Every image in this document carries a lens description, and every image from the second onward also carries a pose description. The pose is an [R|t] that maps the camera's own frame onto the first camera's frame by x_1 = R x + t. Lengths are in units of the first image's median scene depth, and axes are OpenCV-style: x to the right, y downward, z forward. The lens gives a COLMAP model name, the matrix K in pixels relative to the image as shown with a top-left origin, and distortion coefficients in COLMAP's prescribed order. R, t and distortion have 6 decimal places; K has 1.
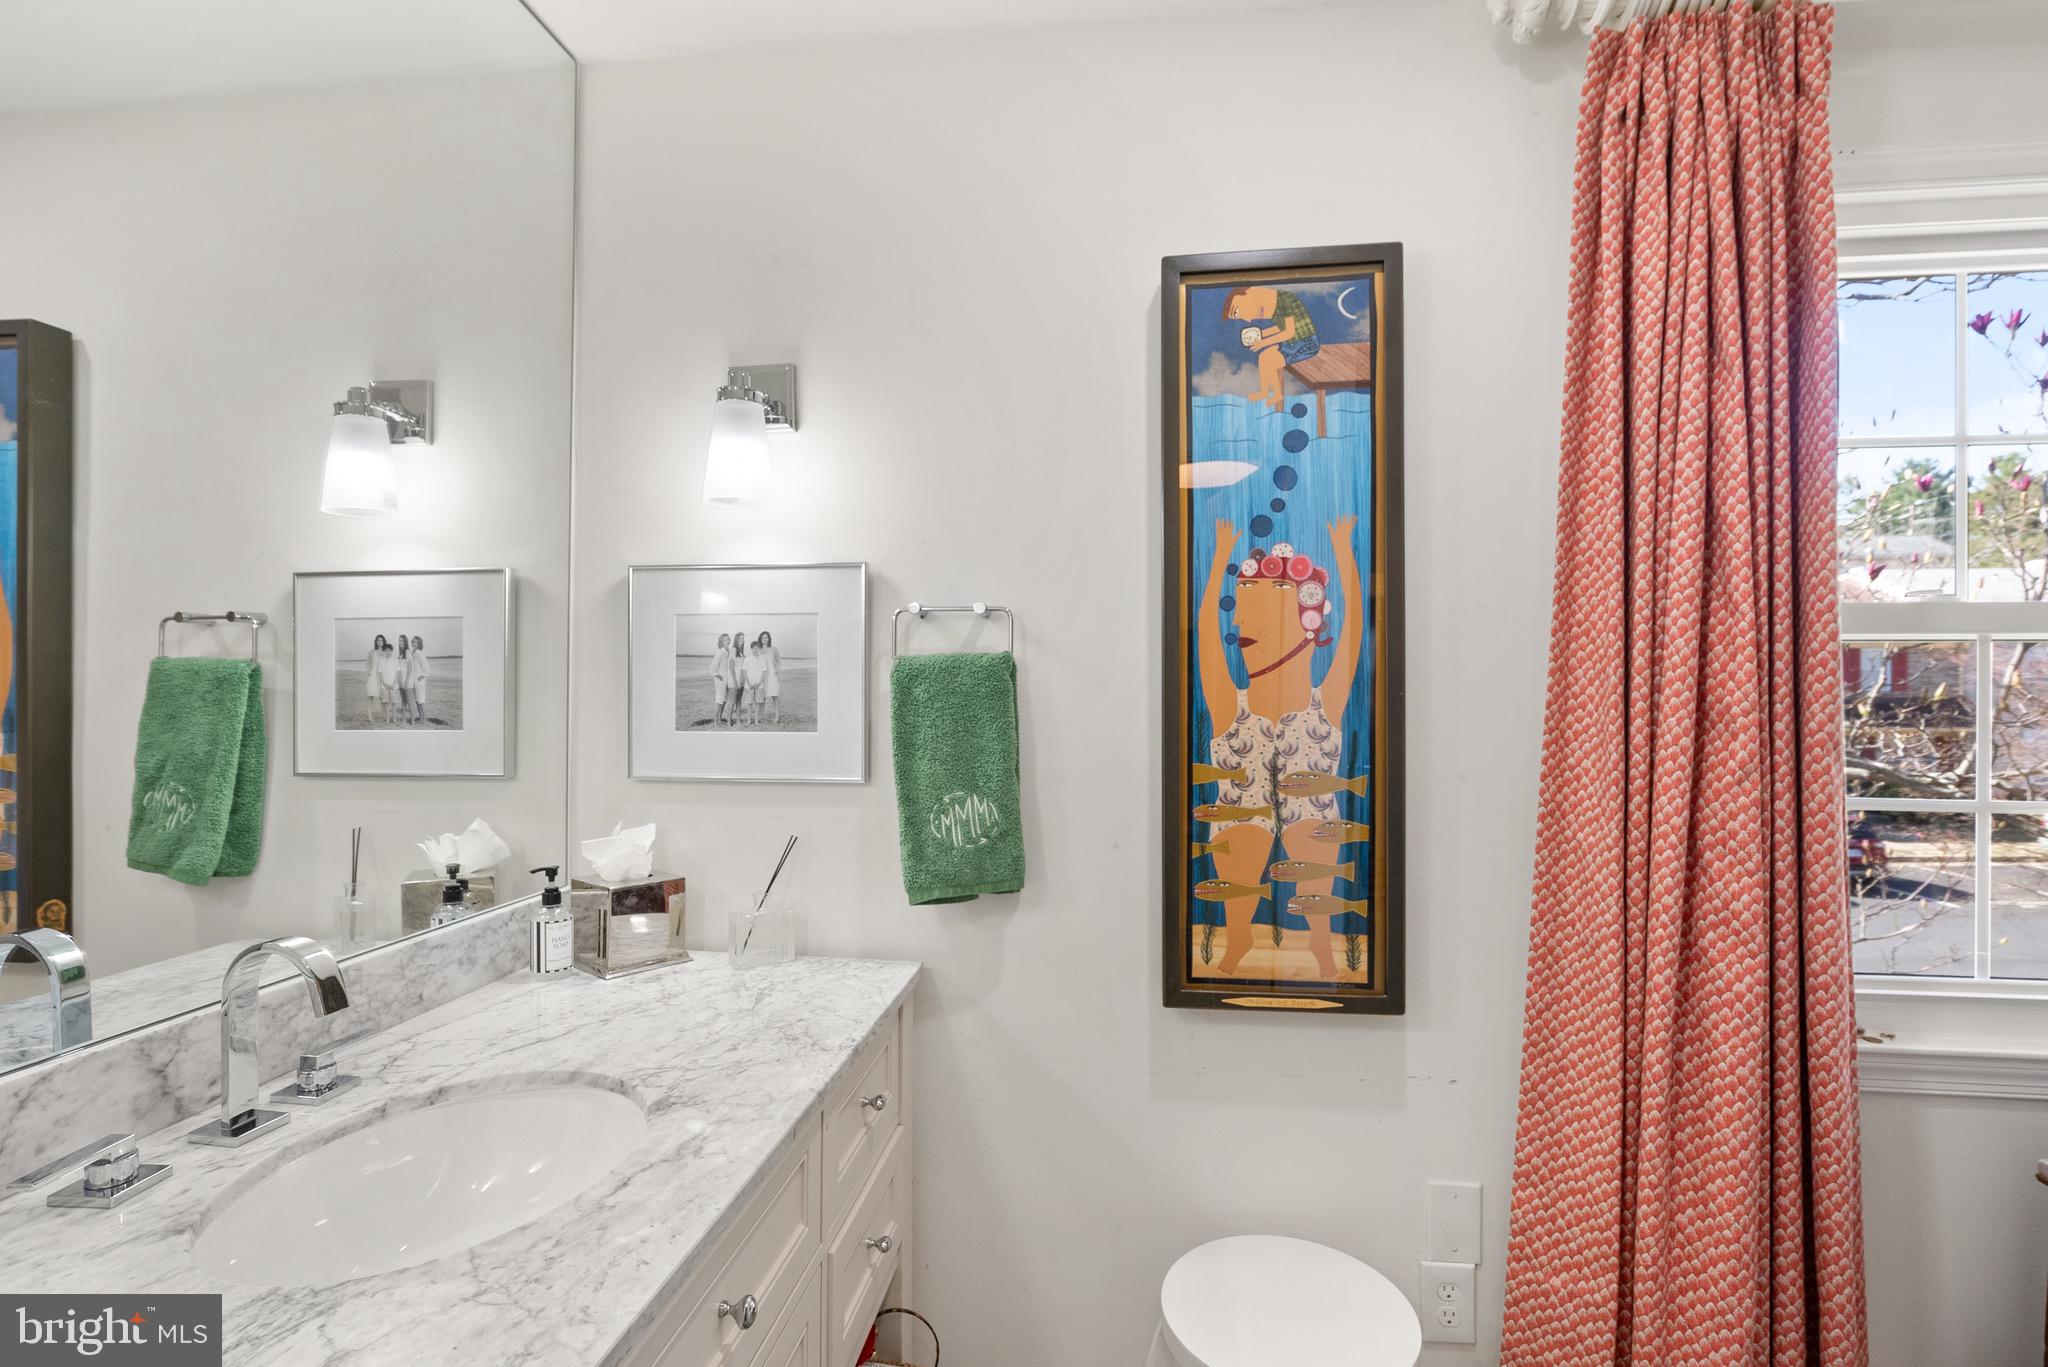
lens RADIAL K [[954.5, 0, 1021.9], [0, 954.5, 687.7], [0, 0, 1]] dist [-0.001545, 0.002738]
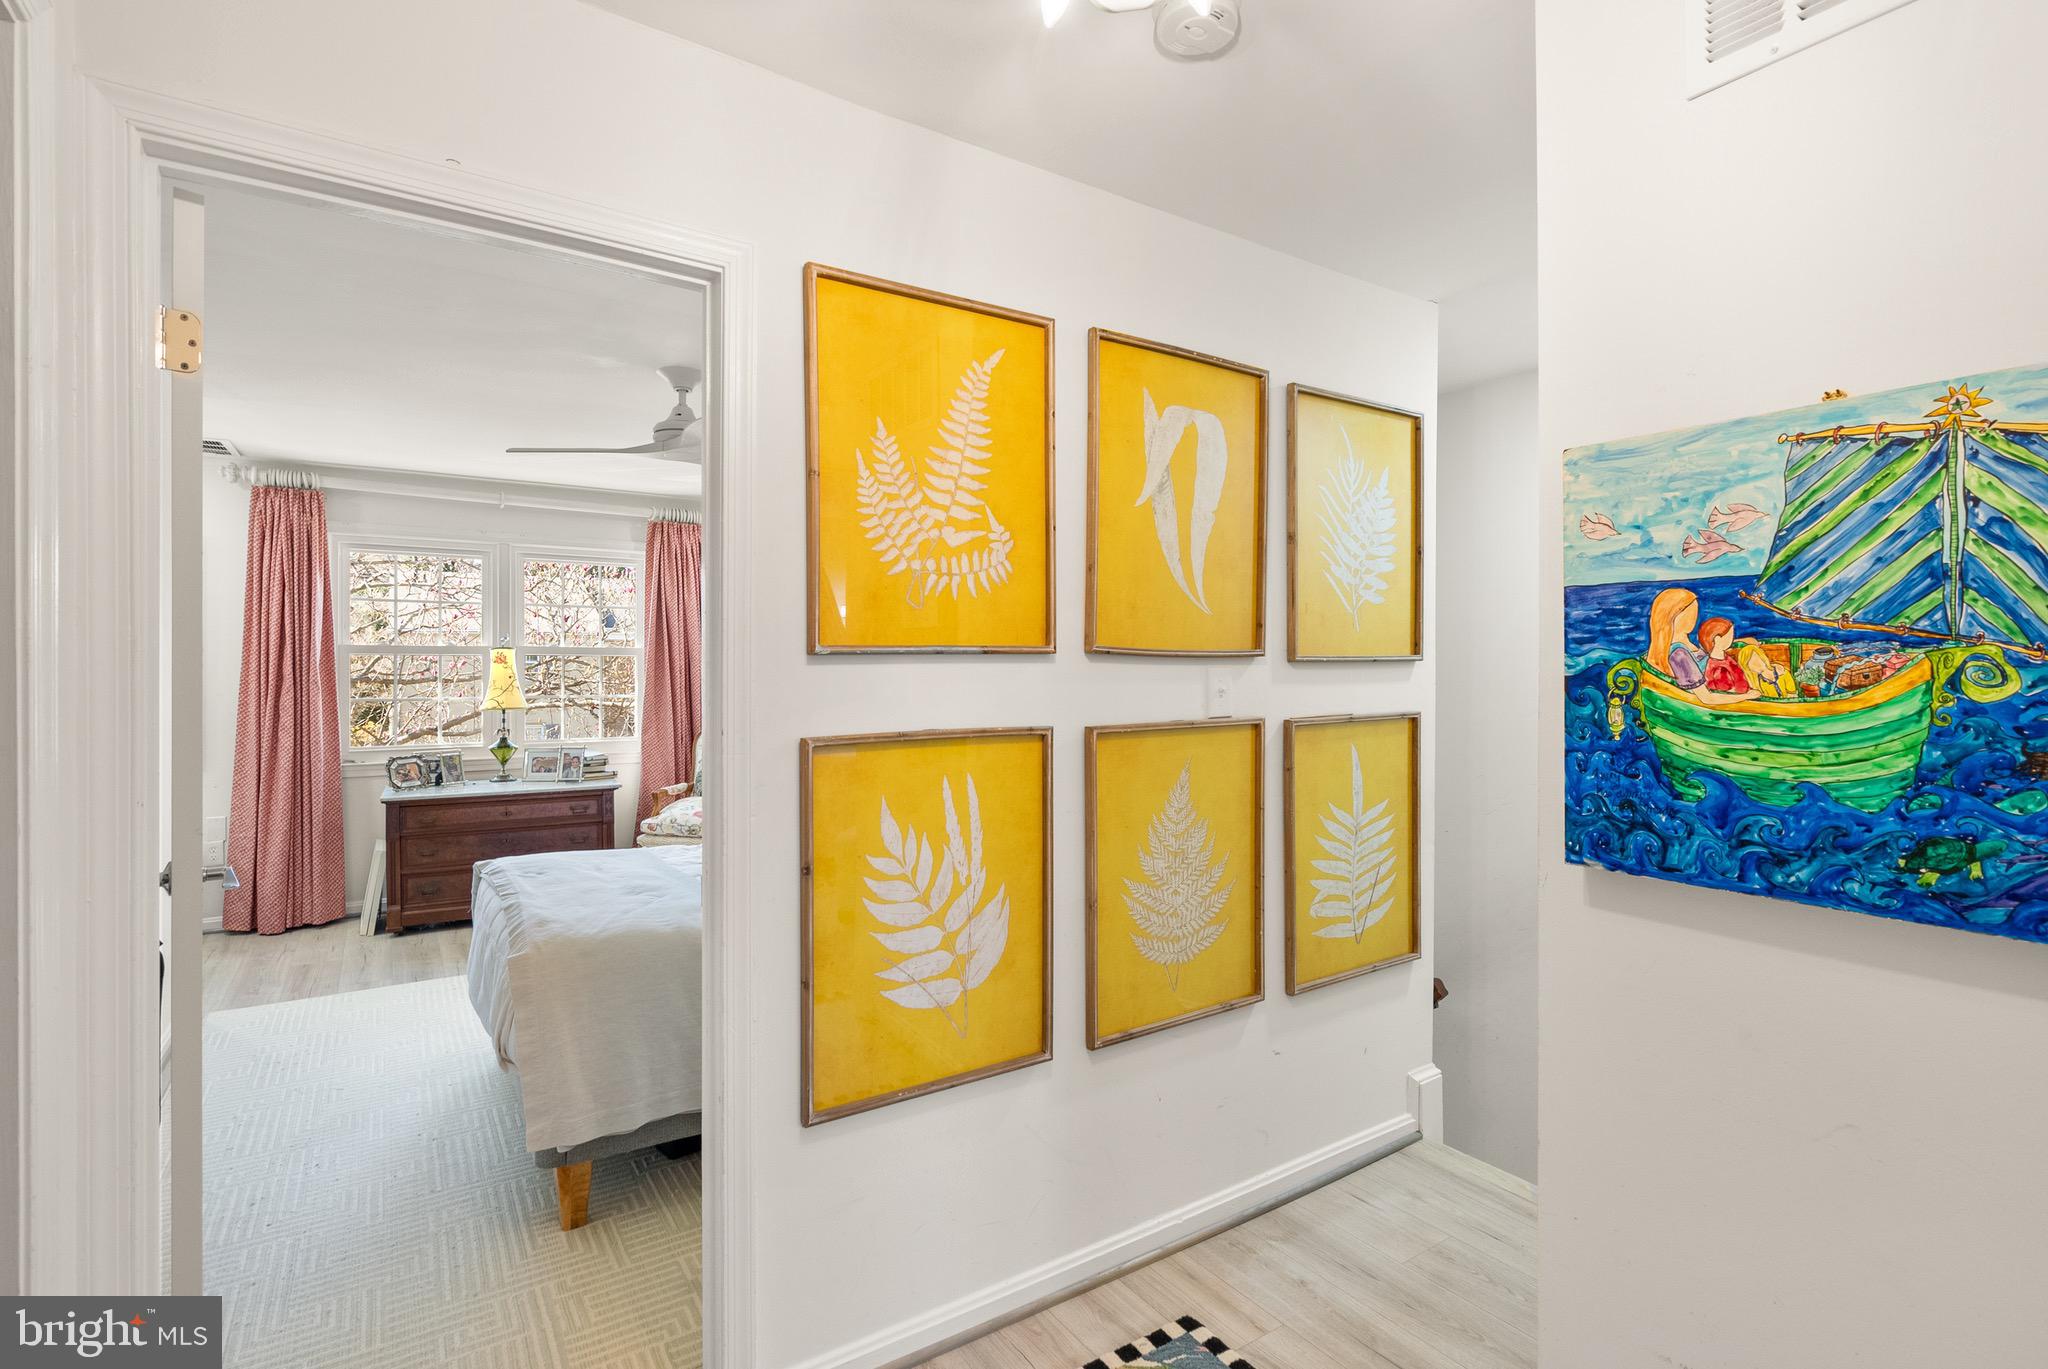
lens RADIAL K [[954.5, 0, 1018.3], [0, 954.5, 675.0], [0, 0, 1]] dist [-0.001545, 0.002738]
pose [[0.758367, -0.002338, 0.651823, 0.418647], [-0.000697, 0.999990, 0.004398, 0.006598], [-0.651827, -0.003790, 0.758358, -3.420510]]
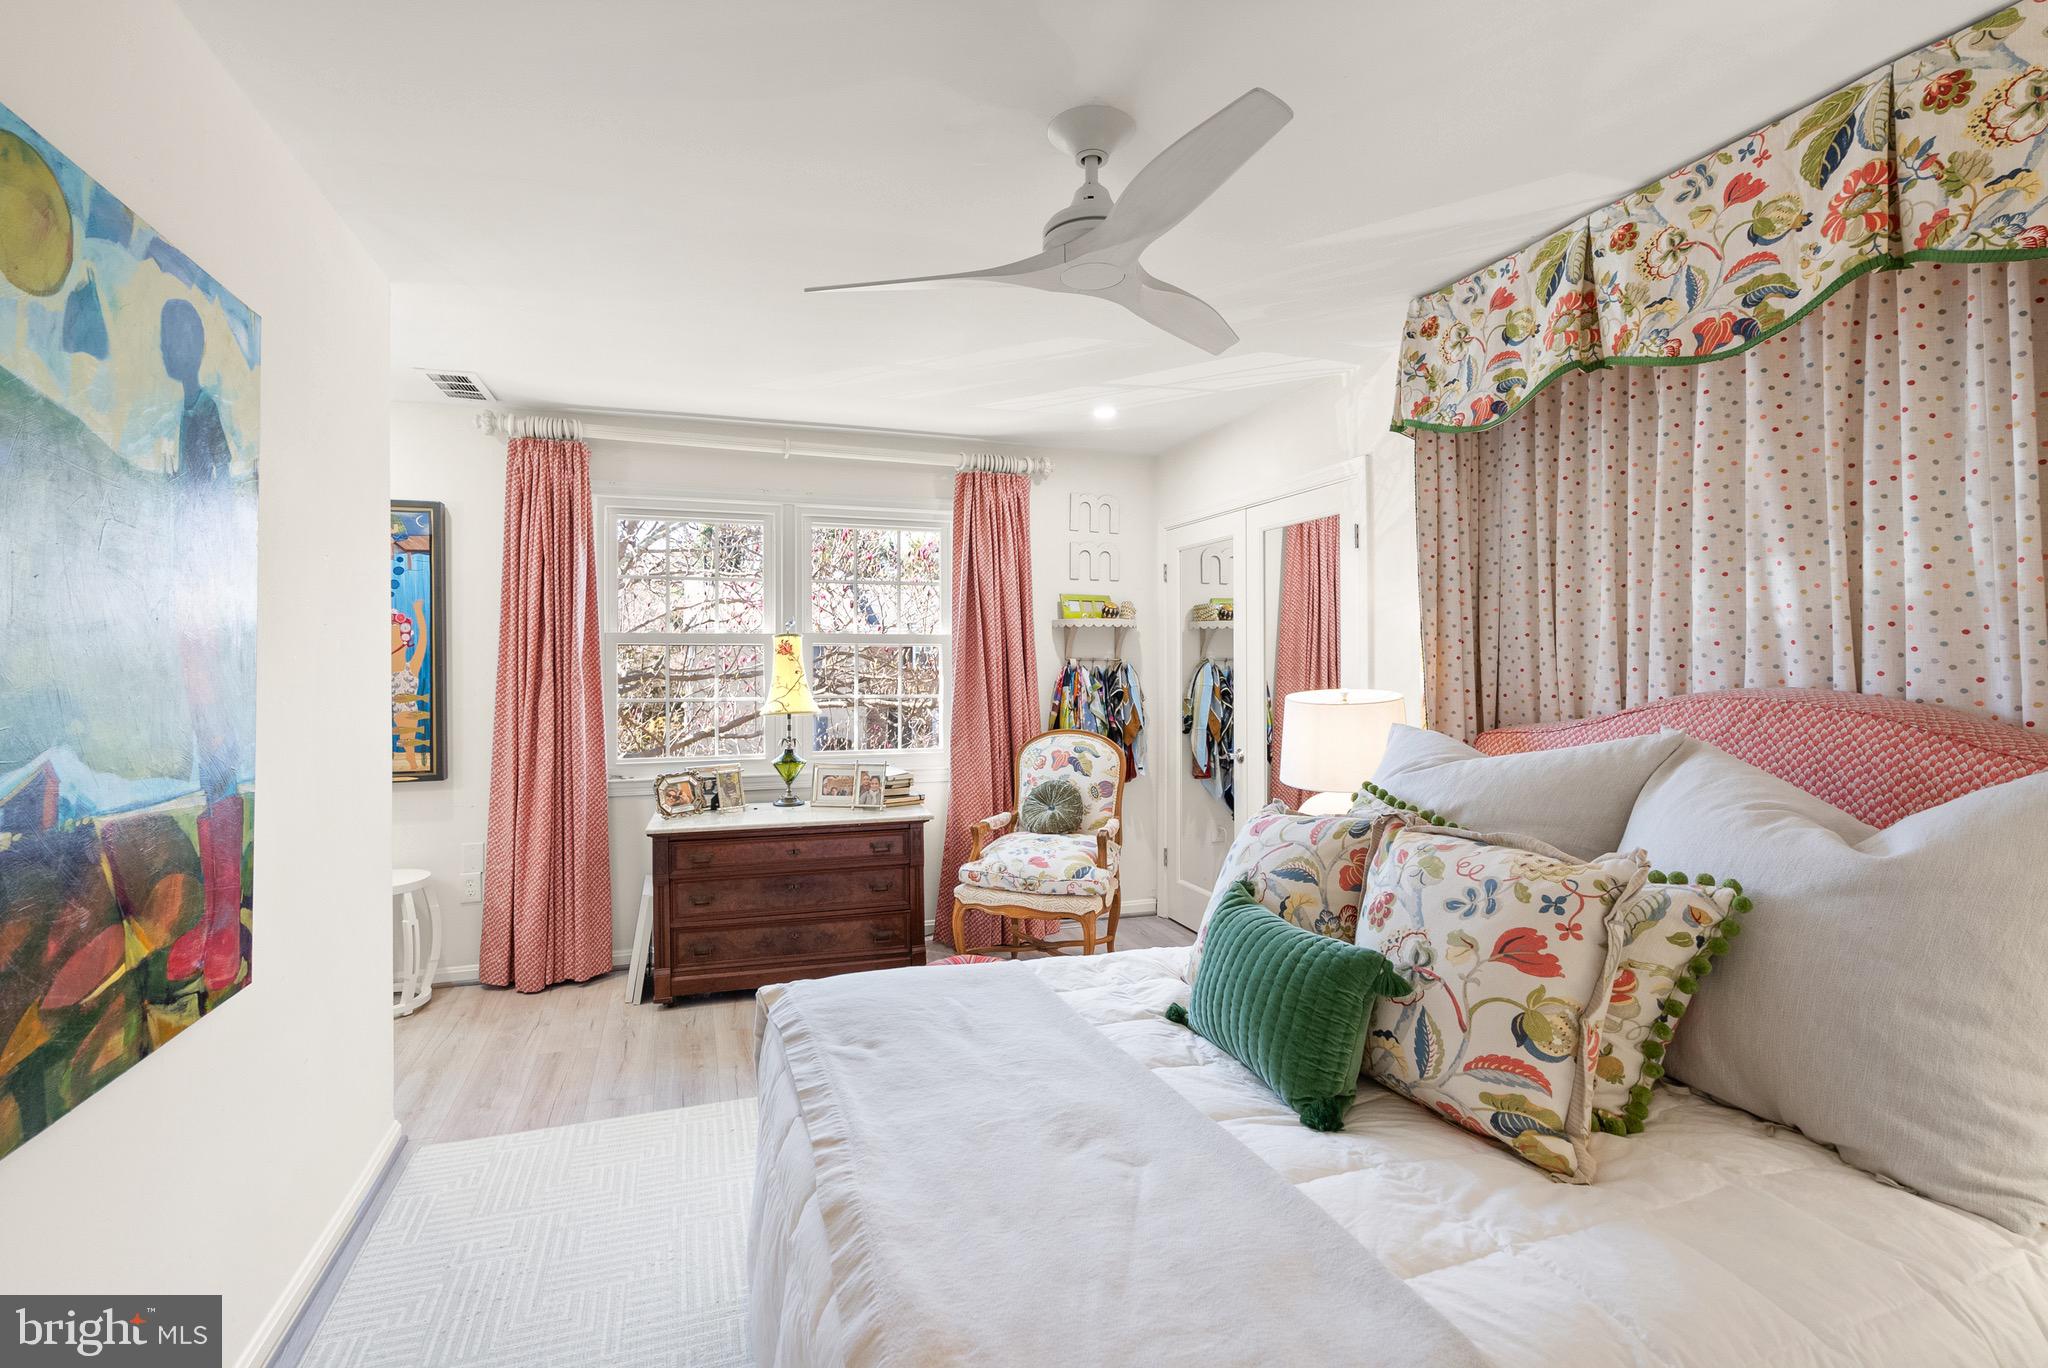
lens RADIAL K [[954.5, 0, 1017.3], [0, 954.5, 667.6], [0, 0, 1]] dist [-0.001545, 0.002738]
pose [[0.895325, -0.004058, 0.445395, 0.651104], [0.003014, 0.999991, 0.003053, 0.011820], [-0.445404, -0.001391, 0.895329, -2.194842]]
